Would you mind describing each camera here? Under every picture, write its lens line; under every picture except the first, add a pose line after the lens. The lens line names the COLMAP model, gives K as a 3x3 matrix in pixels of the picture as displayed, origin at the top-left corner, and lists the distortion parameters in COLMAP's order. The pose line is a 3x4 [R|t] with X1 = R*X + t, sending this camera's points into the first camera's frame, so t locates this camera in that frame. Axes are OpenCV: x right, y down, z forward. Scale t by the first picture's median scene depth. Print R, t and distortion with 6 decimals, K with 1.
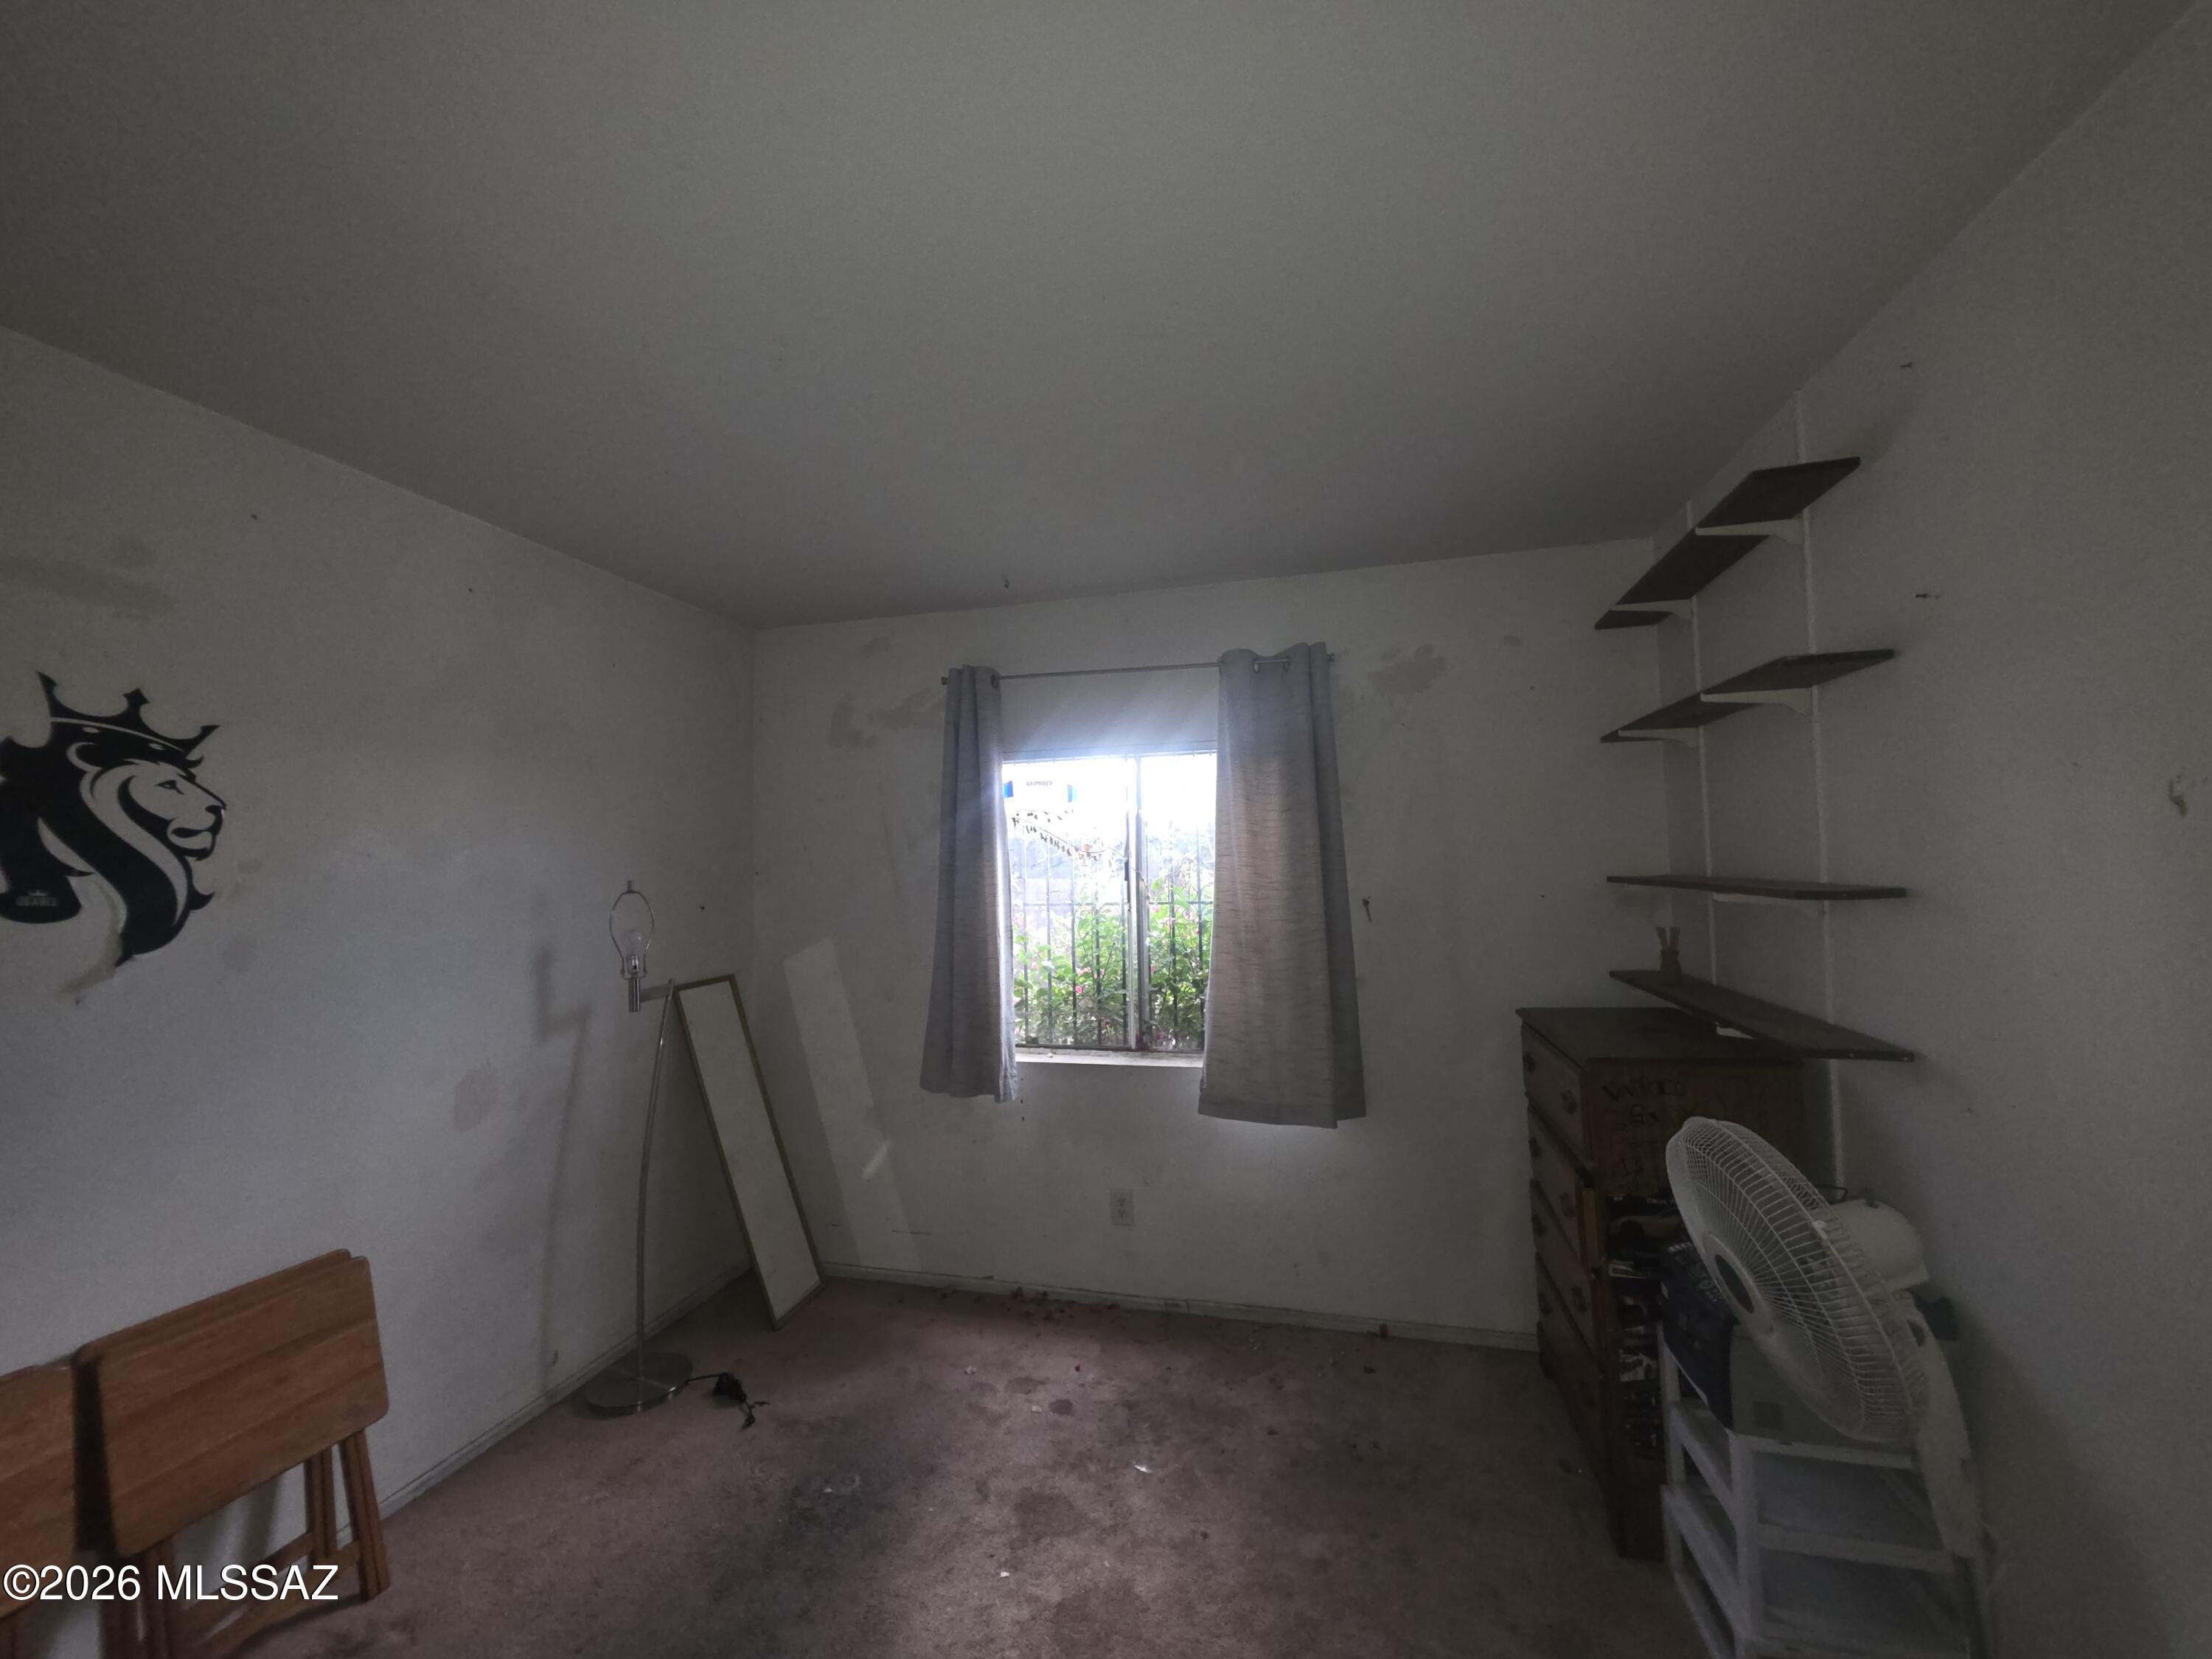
lens RADIAL K [[892.6, 0, 1110.3], [0, 892.6, 828.8], [0, 0, 1]] dist [-0.000454, -0.000438]
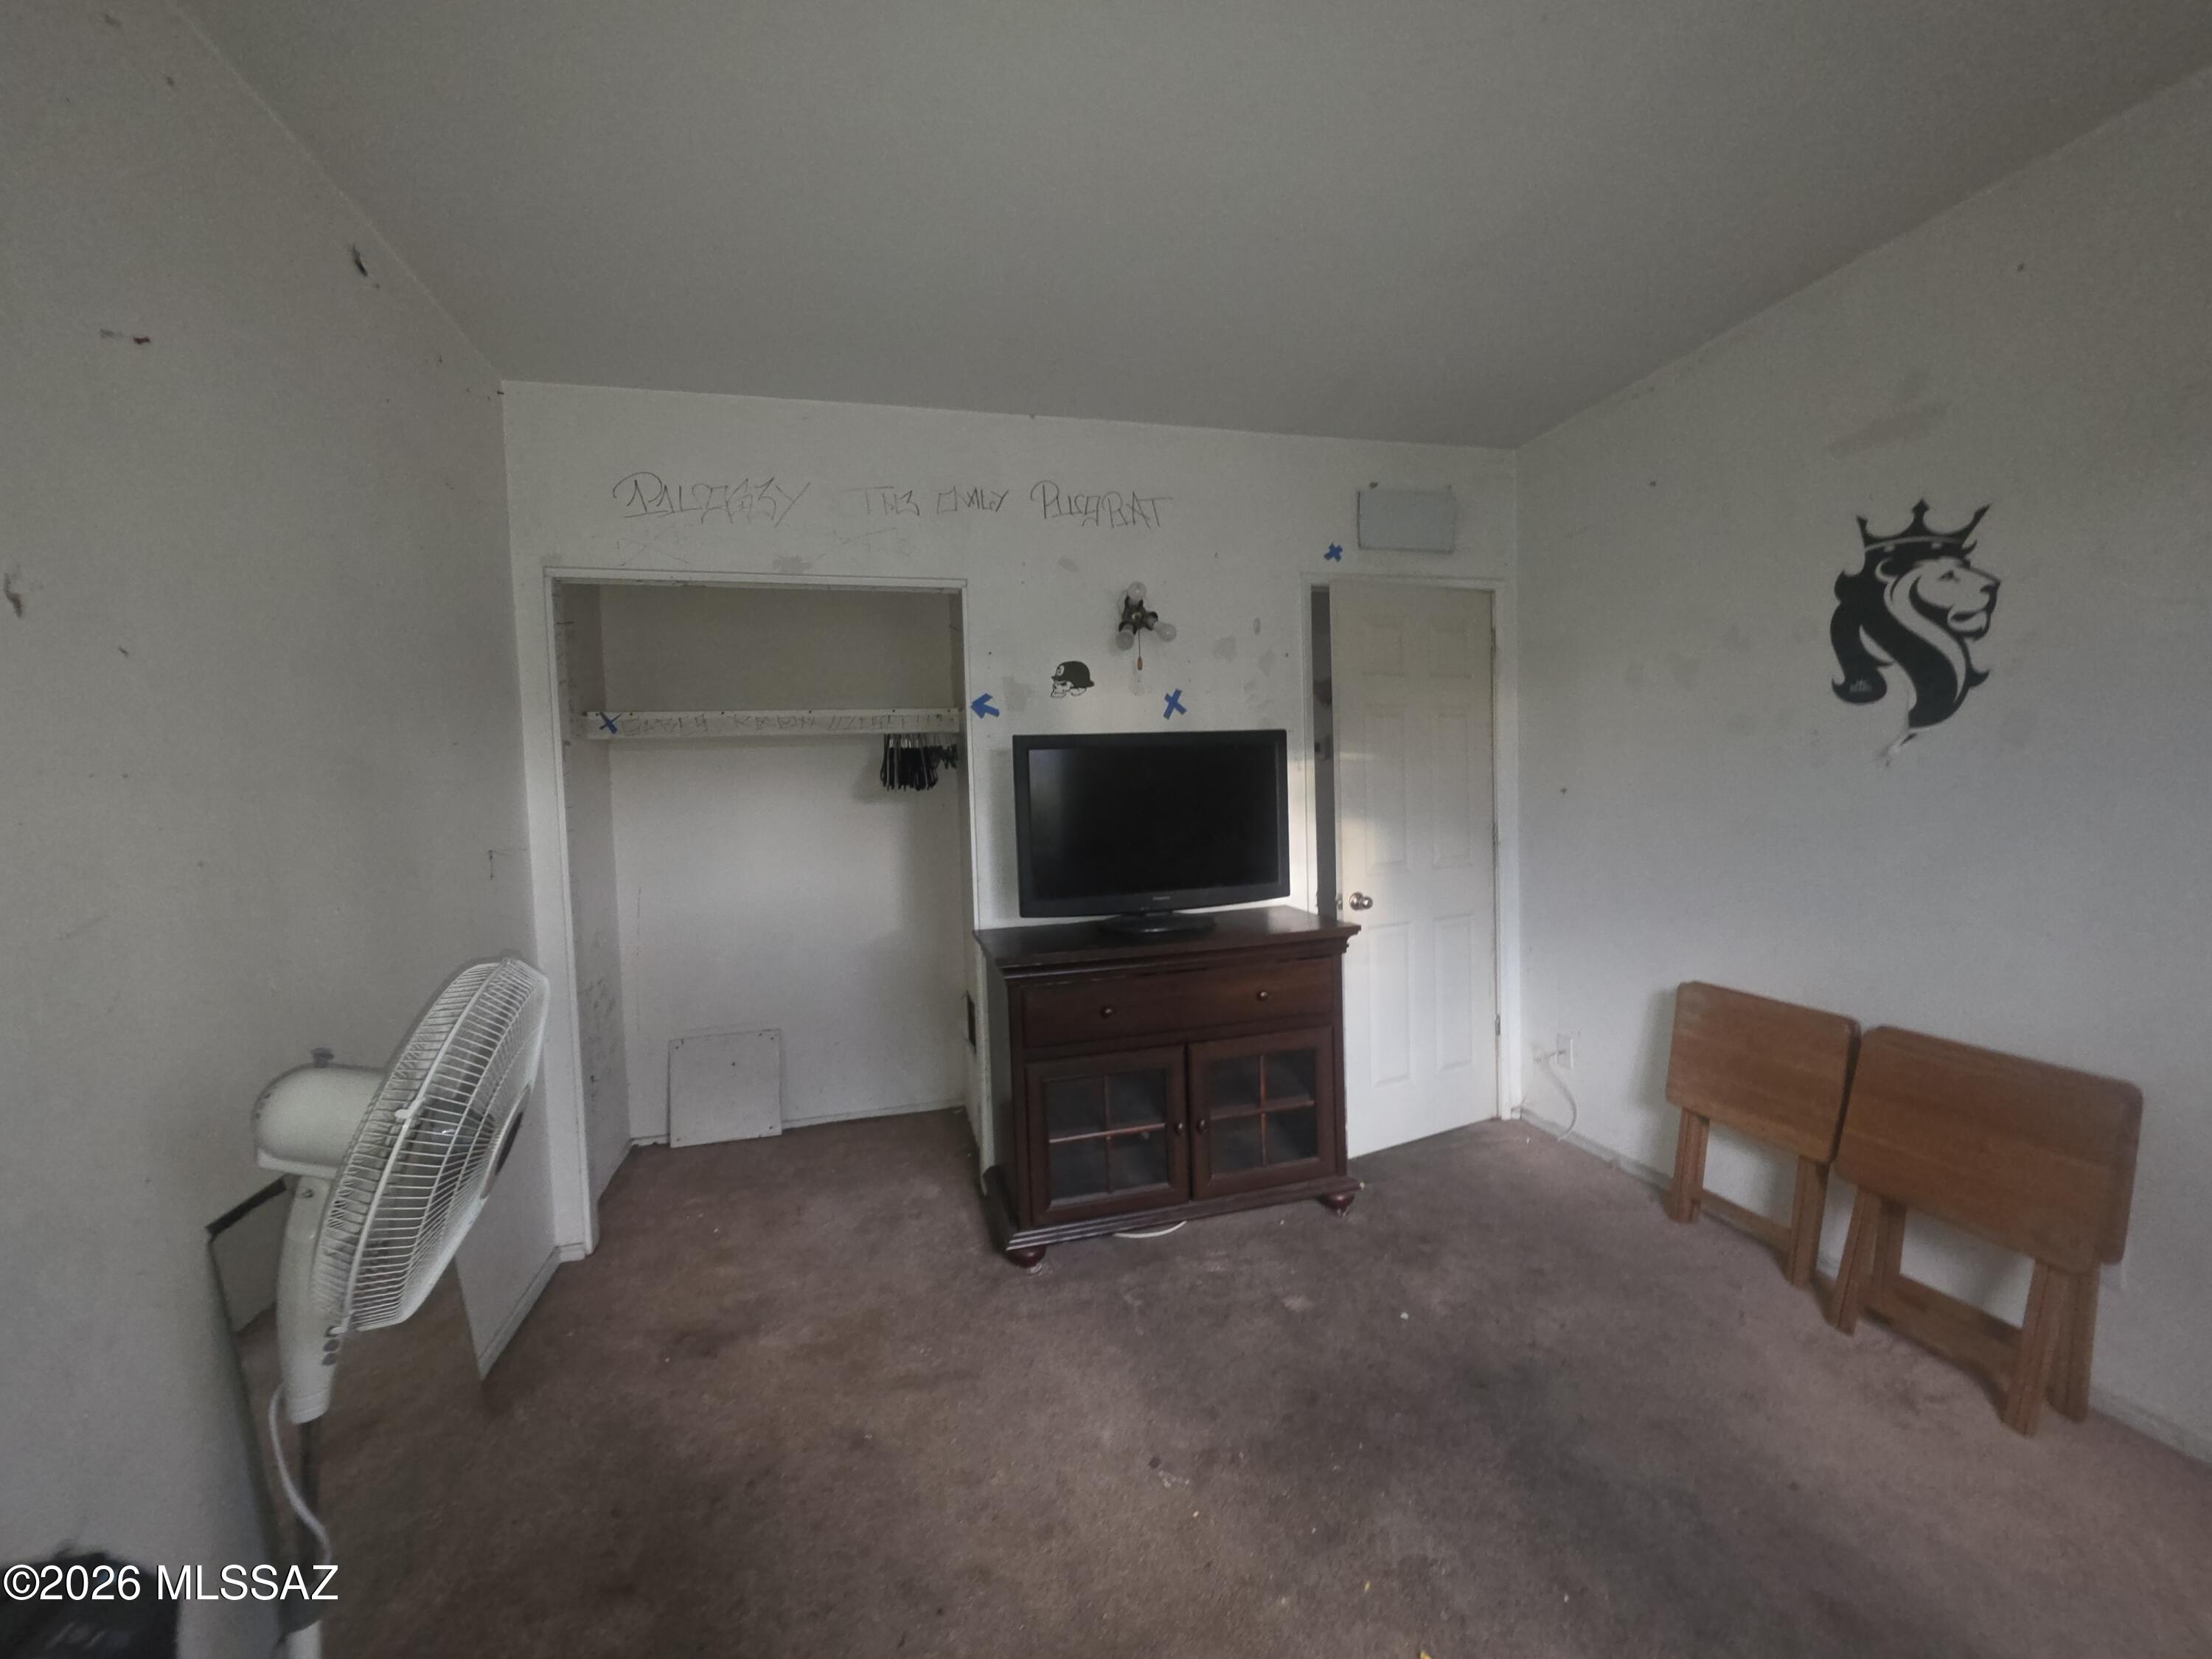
lens RADIAL K [[892.6, 0, 1114.4], [0, 892.6, 833.9], [0, 0, 1]] dist [-0.000454, -0.000438]
pose [[-0.866410, 0.075329, -0.493619, 0.425095], [0.075634, 0.996947, 0.019387, 0.173086], [0.493573, -0.020538, -0.869462, 1.466017]]
